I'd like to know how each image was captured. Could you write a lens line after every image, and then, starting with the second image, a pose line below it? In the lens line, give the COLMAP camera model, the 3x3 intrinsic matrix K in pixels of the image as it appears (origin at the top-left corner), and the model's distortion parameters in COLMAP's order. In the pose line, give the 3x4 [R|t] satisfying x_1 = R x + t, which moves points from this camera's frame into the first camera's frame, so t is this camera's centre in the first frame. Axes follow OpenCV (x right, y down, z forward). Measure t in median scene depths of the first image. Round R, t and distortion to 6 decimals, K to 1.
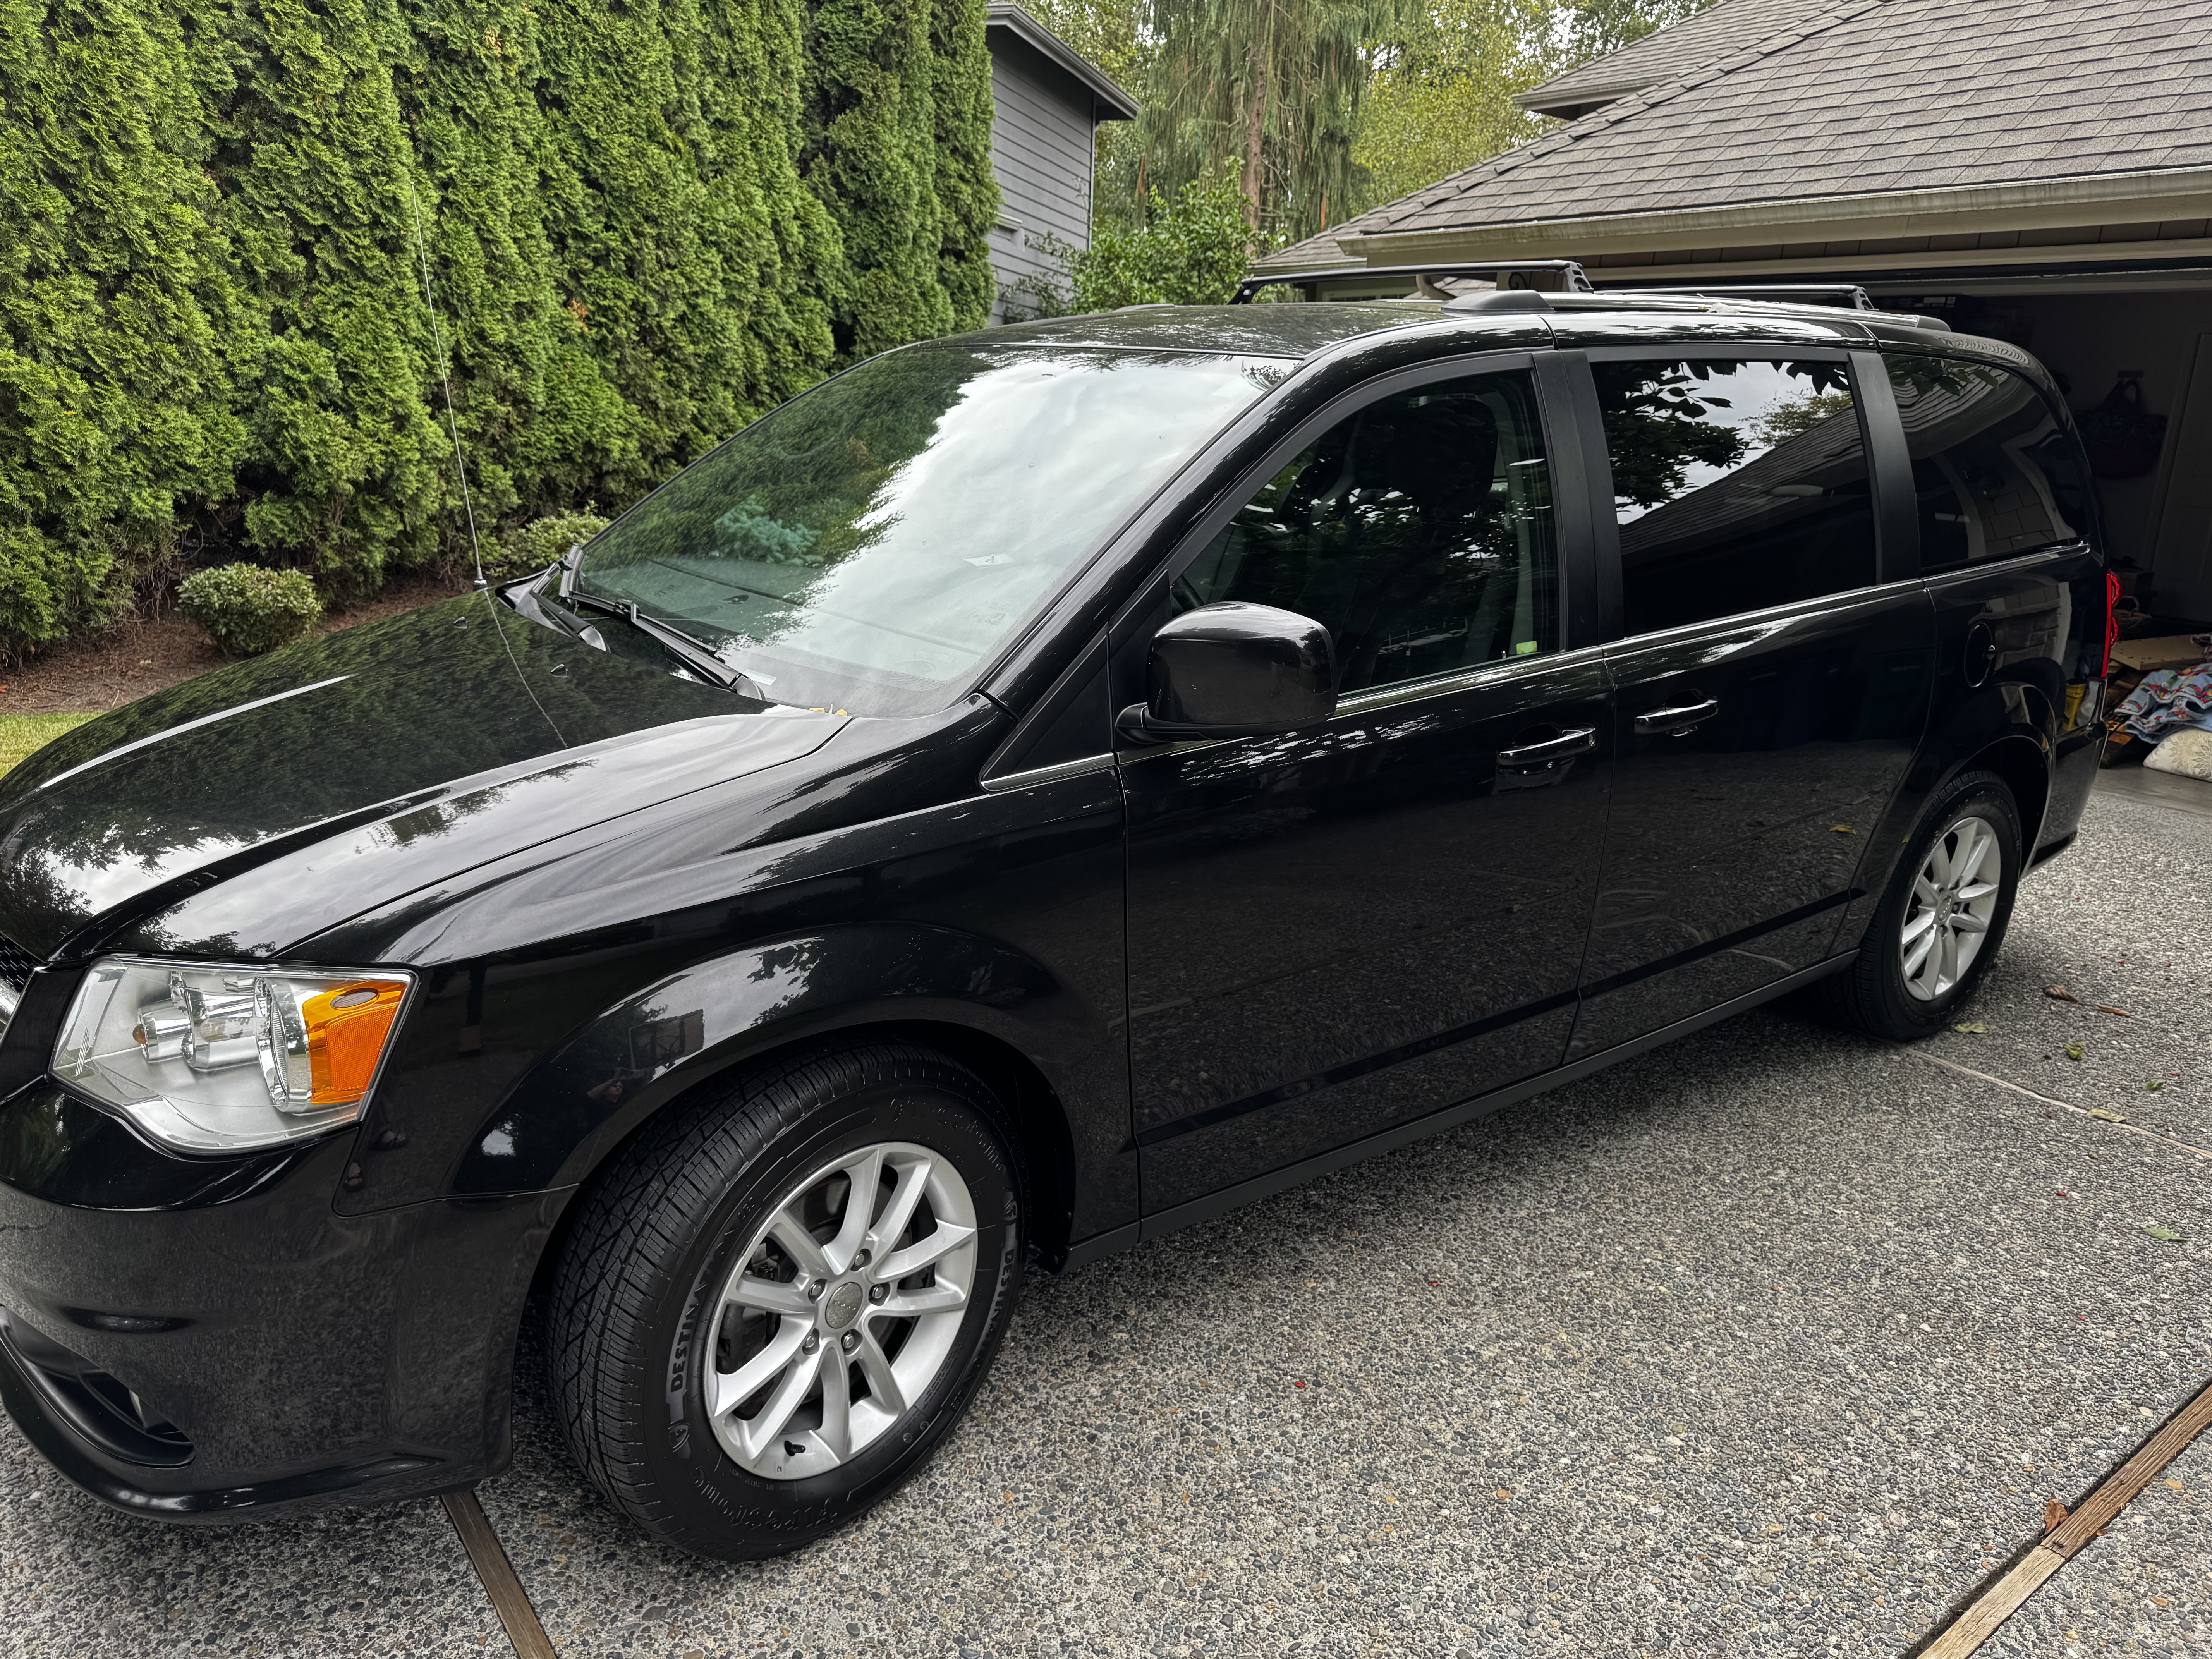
lens RADIAL K [[1552.0, 0, 1106.0], [0, 1552.0, 829.5], [0, 0, 1]] dist [-0.001855, -0.003318]
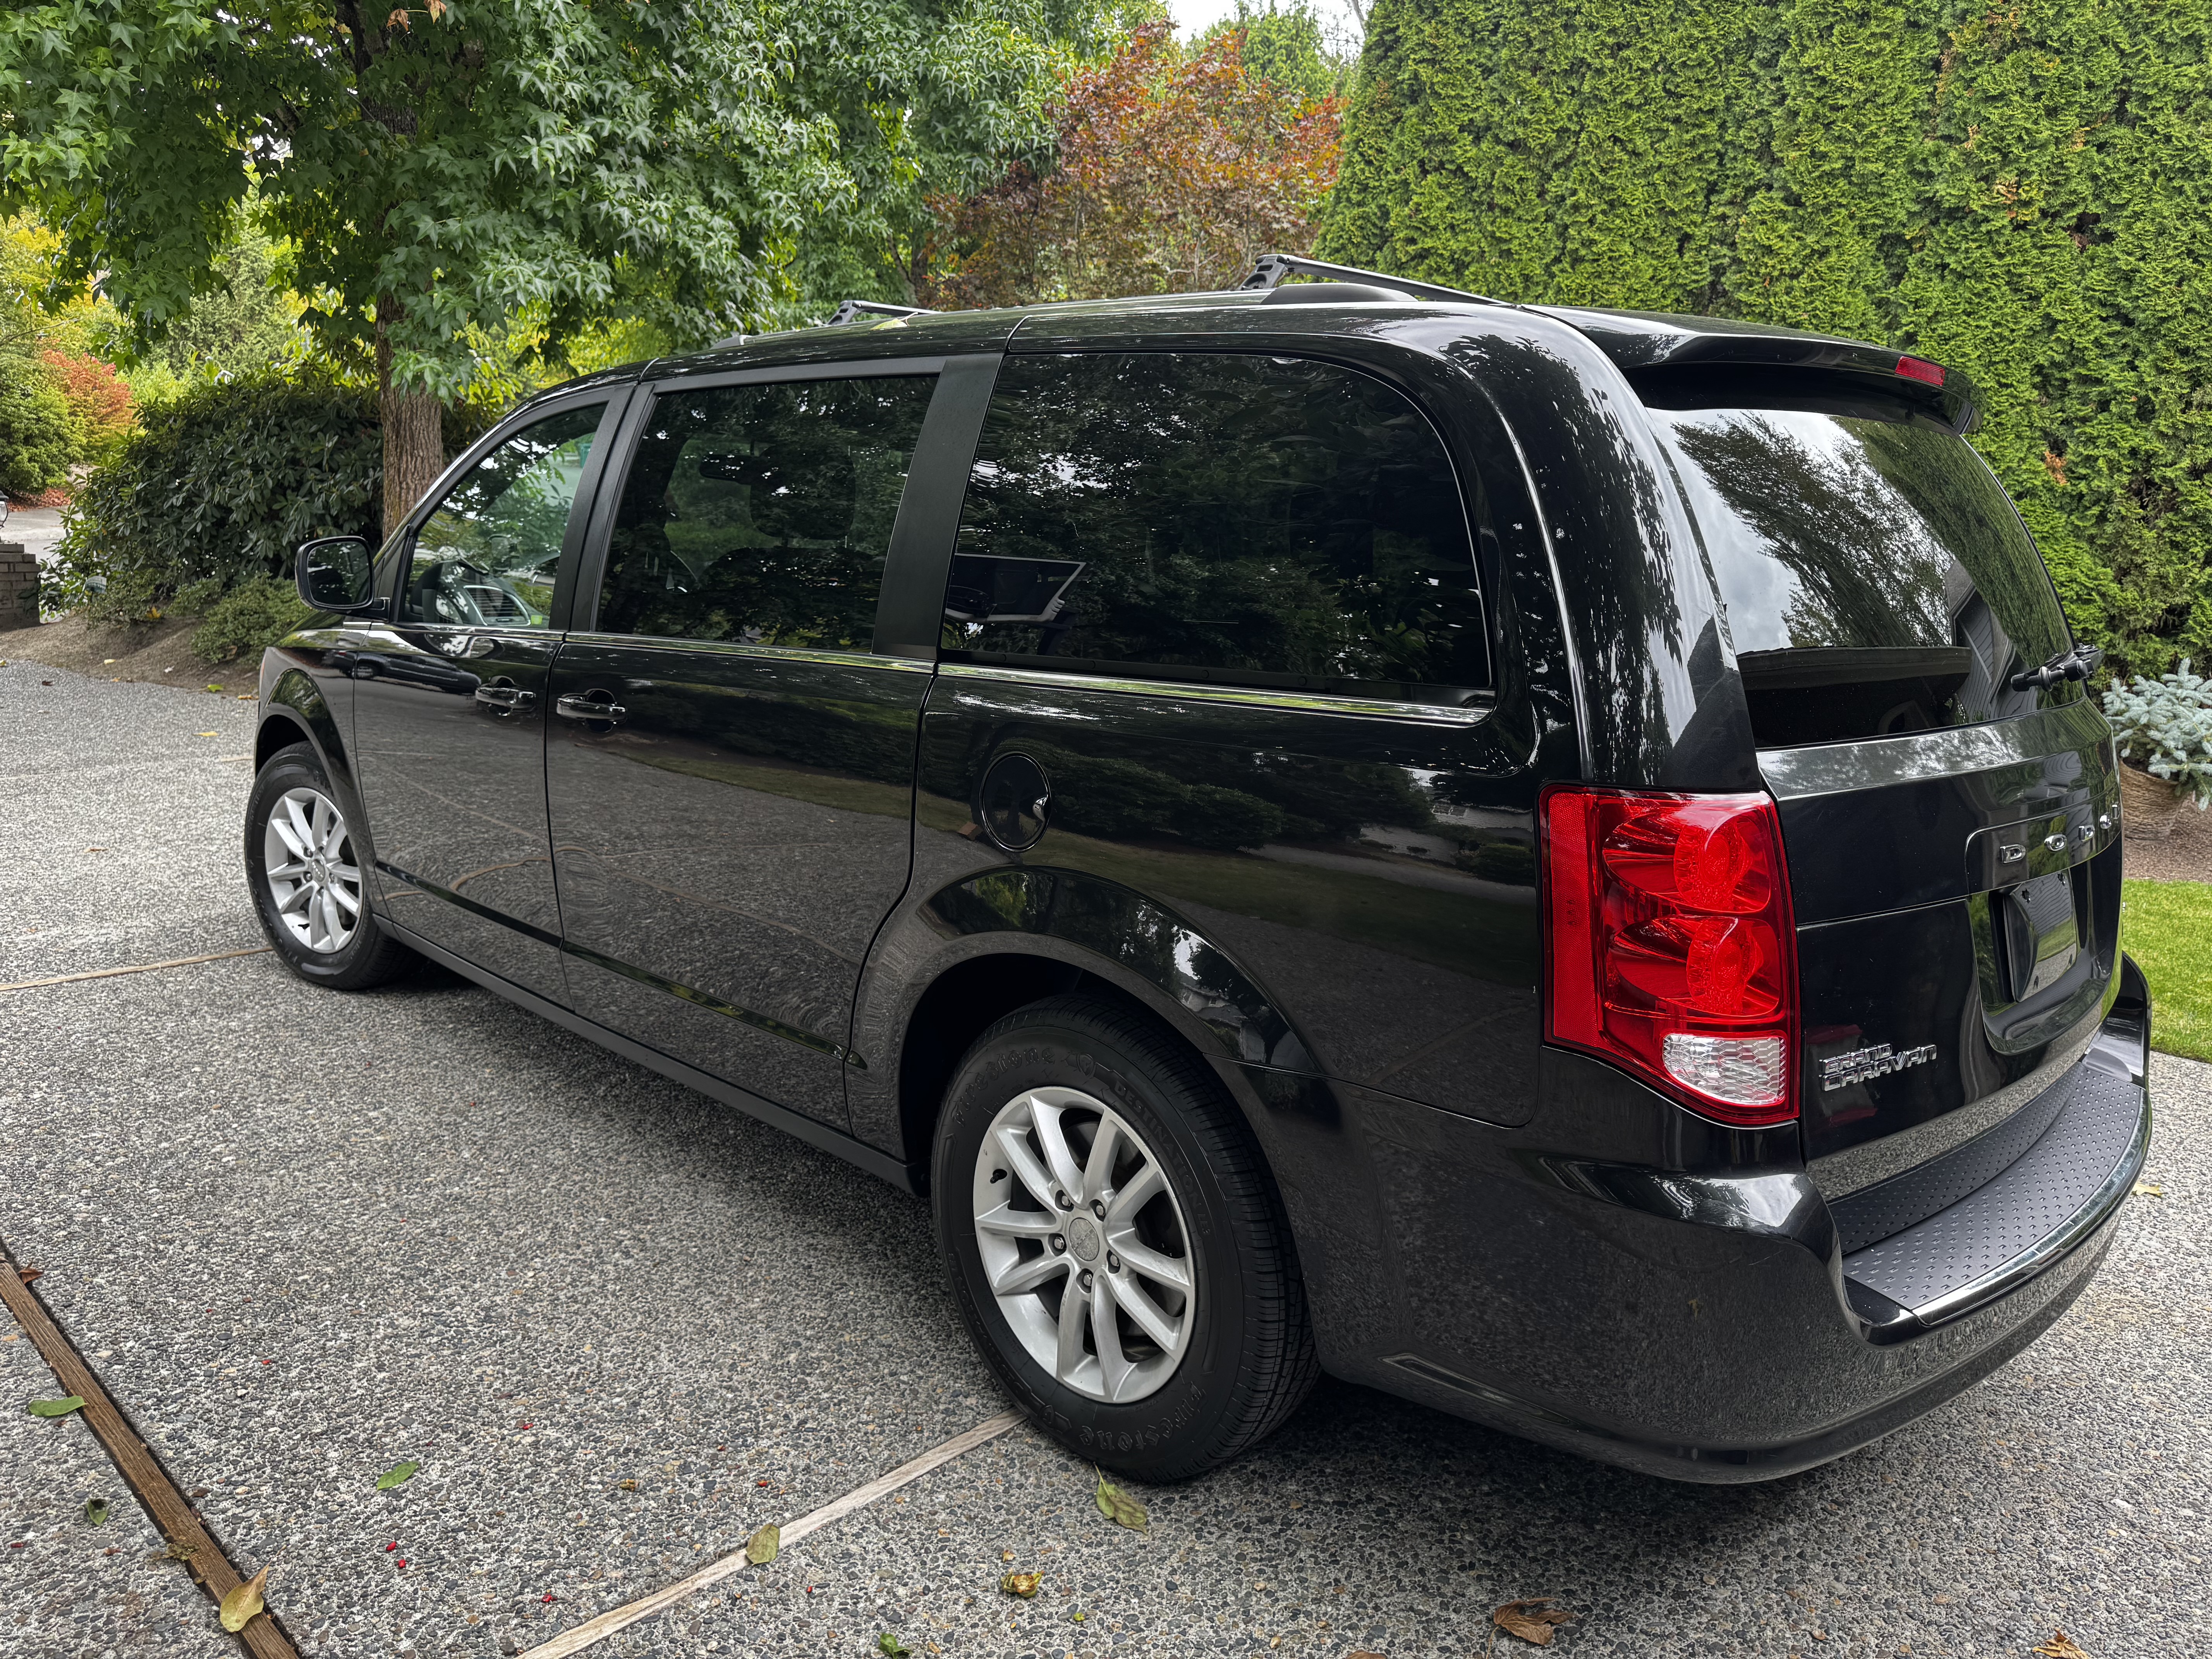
lens RADIAL K [[1552.0, 0, 1106.0], [0, 1552.0, 829.5], [0, 0, 1]] dist [-0.001855, -0.003318]
pose [[0.175408, 0.180158, -0.967872, 0.556805], [-0.309870, 0.943250, 0.119417, -0.087451], [0.934458, 0.278968, 0.221279, 0.423000]]
